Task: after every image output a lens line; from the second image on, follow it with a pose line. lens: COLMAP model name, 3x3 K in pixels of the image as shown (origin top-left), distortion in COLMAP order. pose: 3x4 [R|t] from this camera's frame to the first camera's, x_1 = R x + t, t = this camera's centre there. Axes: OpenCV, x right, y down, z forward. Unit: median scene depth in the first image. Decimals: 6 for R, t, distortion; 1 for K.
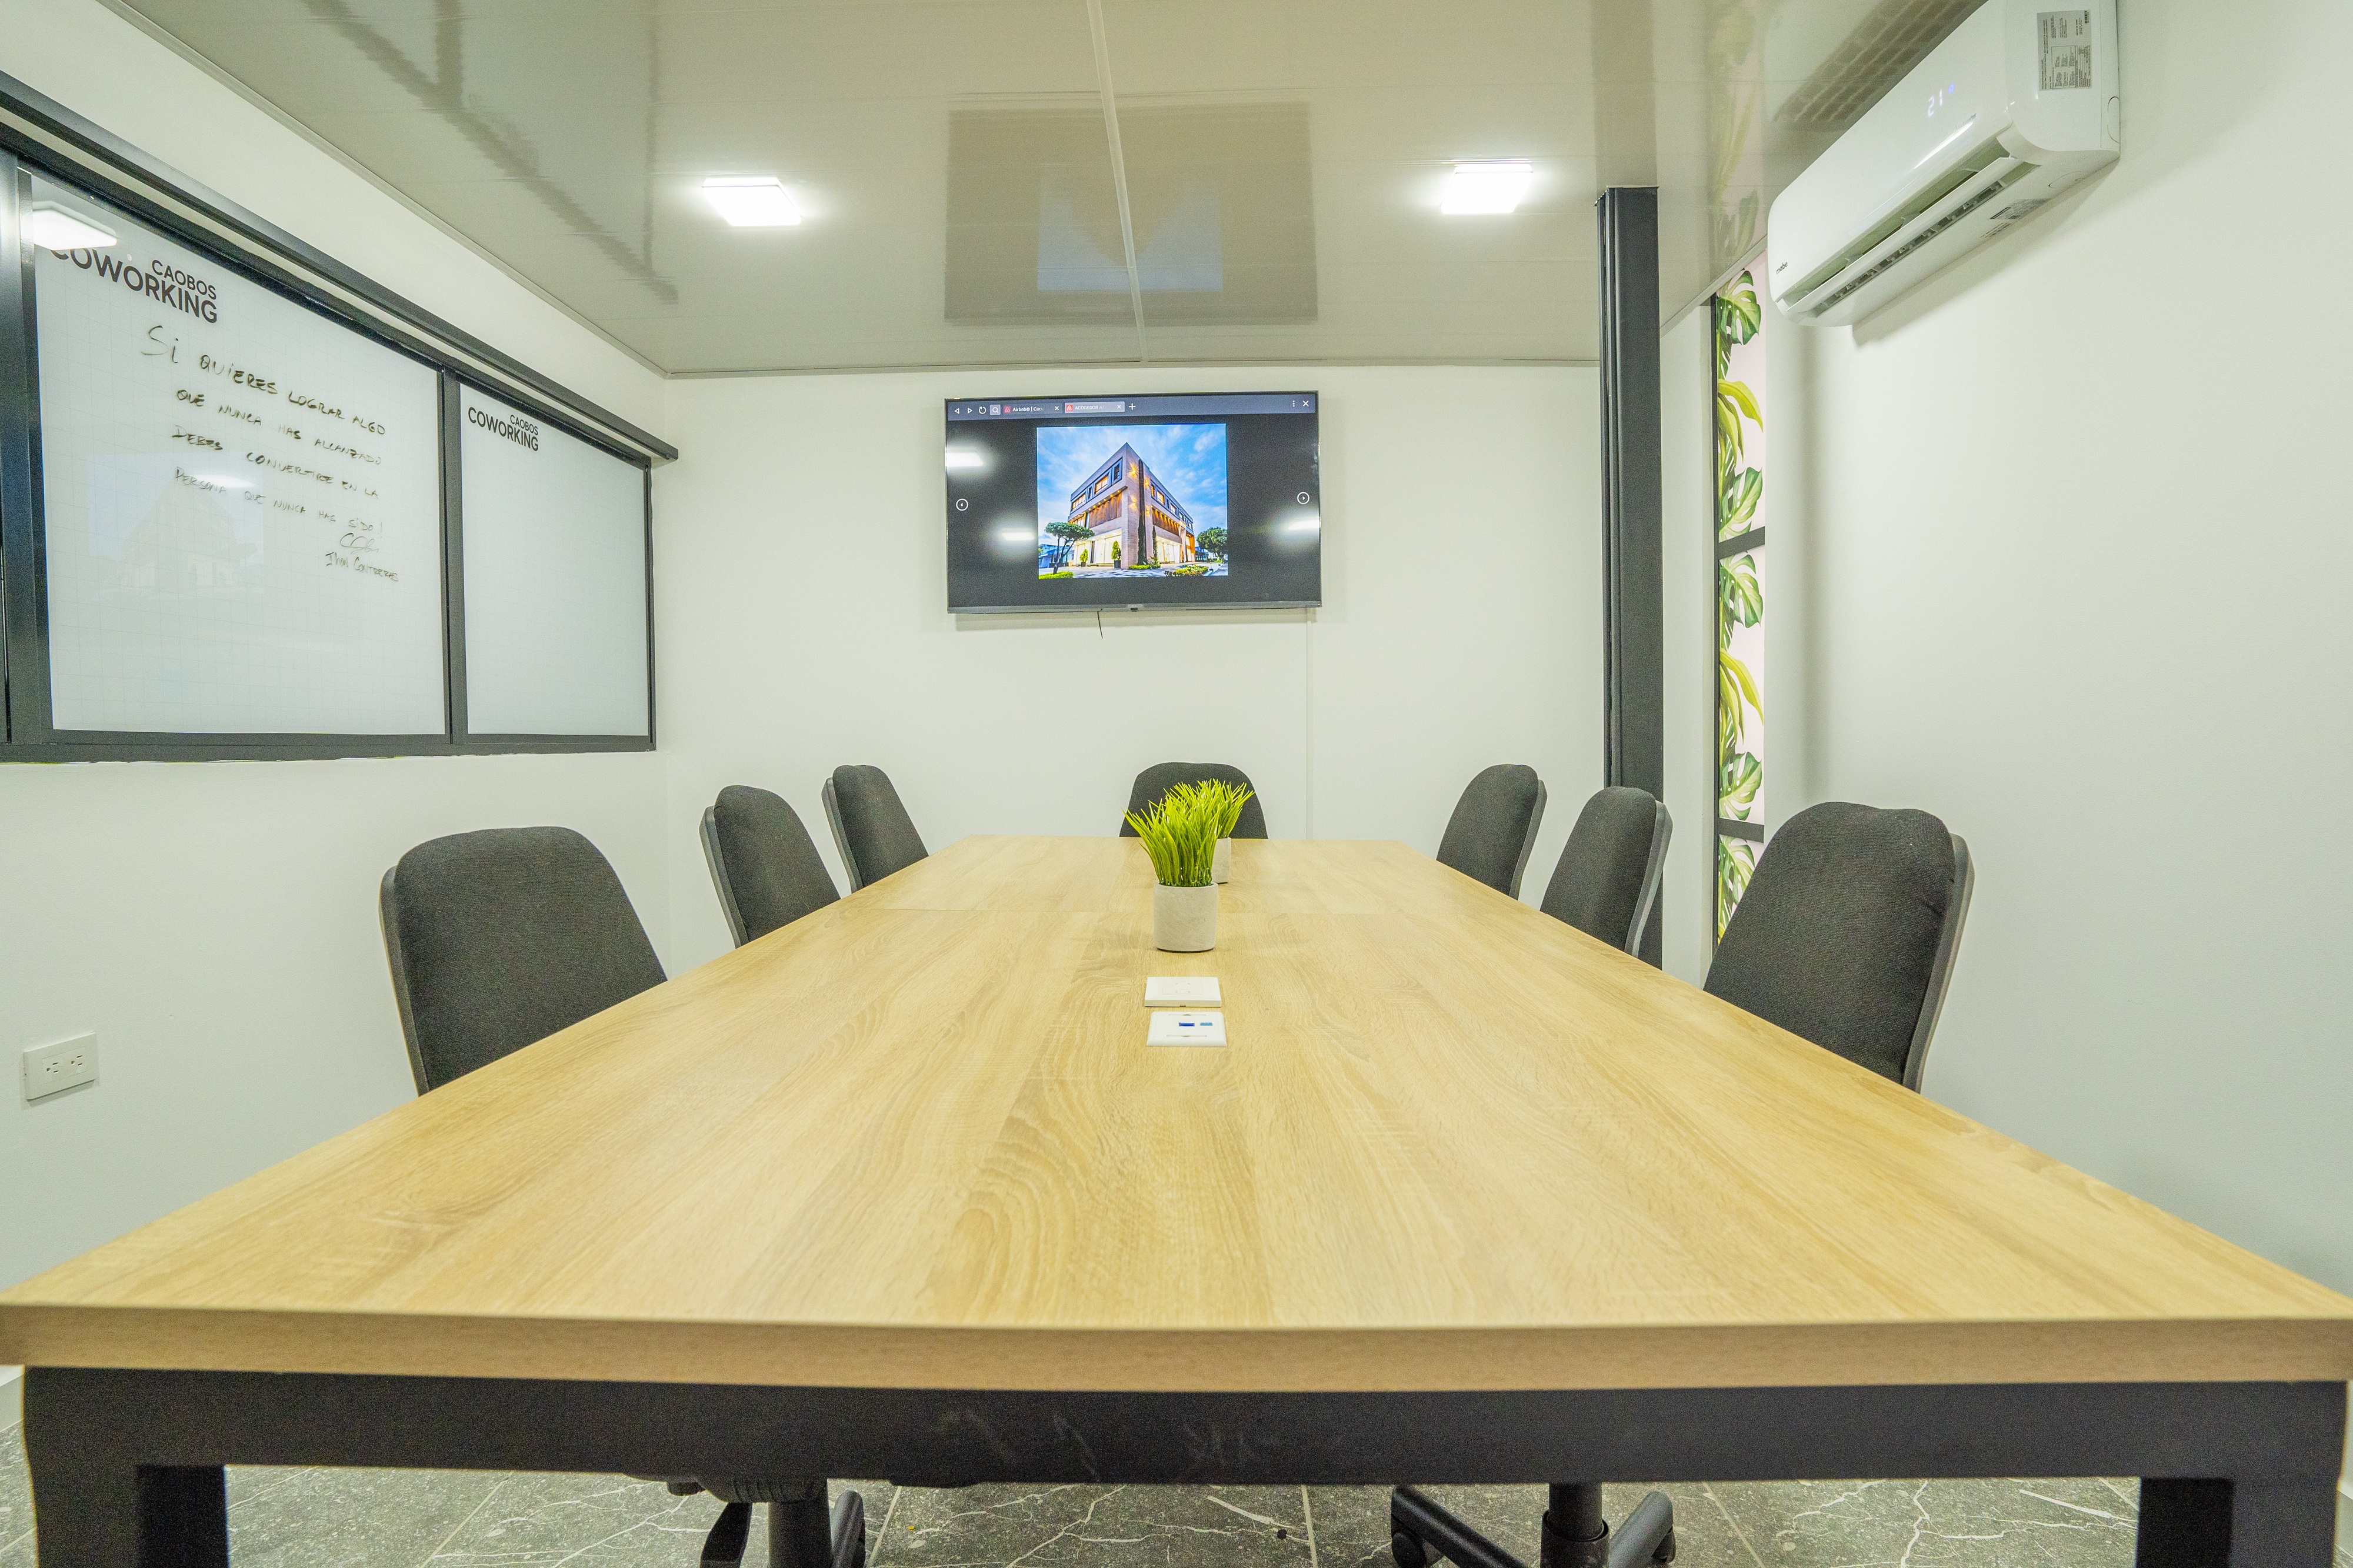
lens RADIAL K [[1203.5, 0, 1171.4], [0, 1203.5, 796.7], [0, 0, 1]] dist [-0.080534, 0.032937]
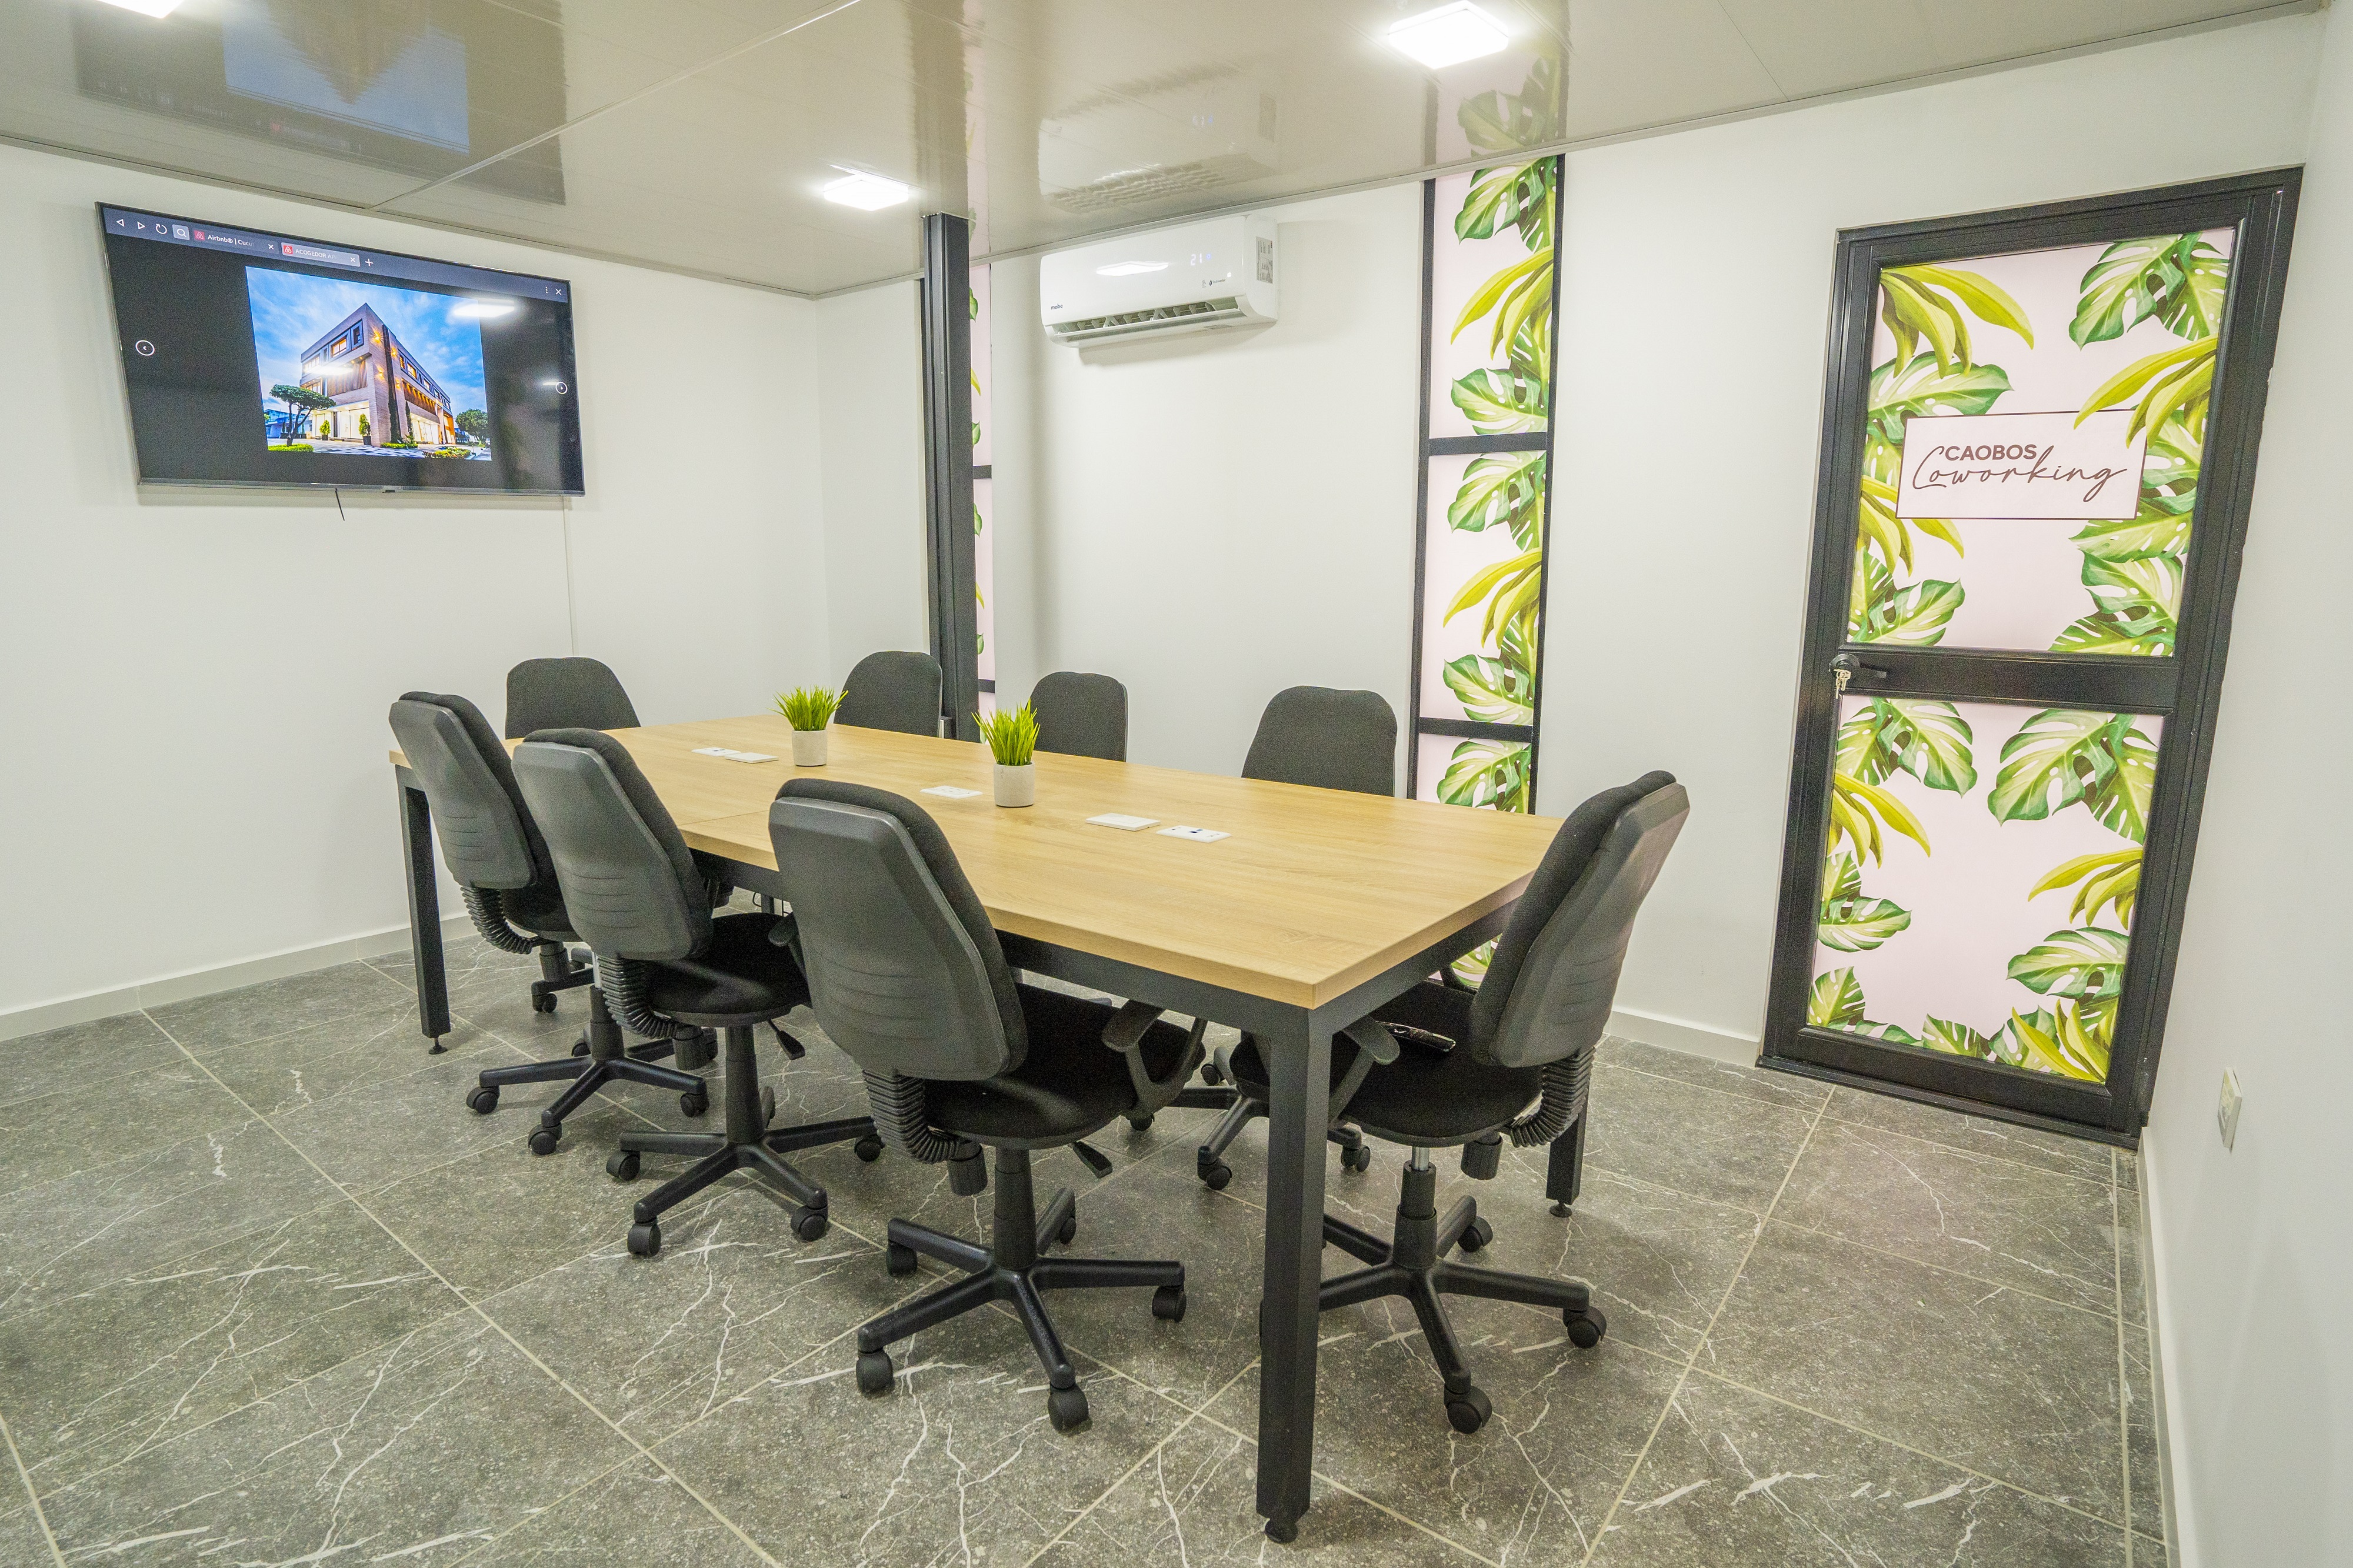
lens RADIAL K [[1203.5, 0, 1171.4], [0, 1203.5, 796.7], [0, 0, 1]] dist [-0.080534, 0.032937]
pose [[0.595728, -0.143832, 0.790202, -0.419145], [0.033968, 0.987467, 0.154130, -0.041612], [-0.802467, -0.064978, 0.593148, -0.032636]]
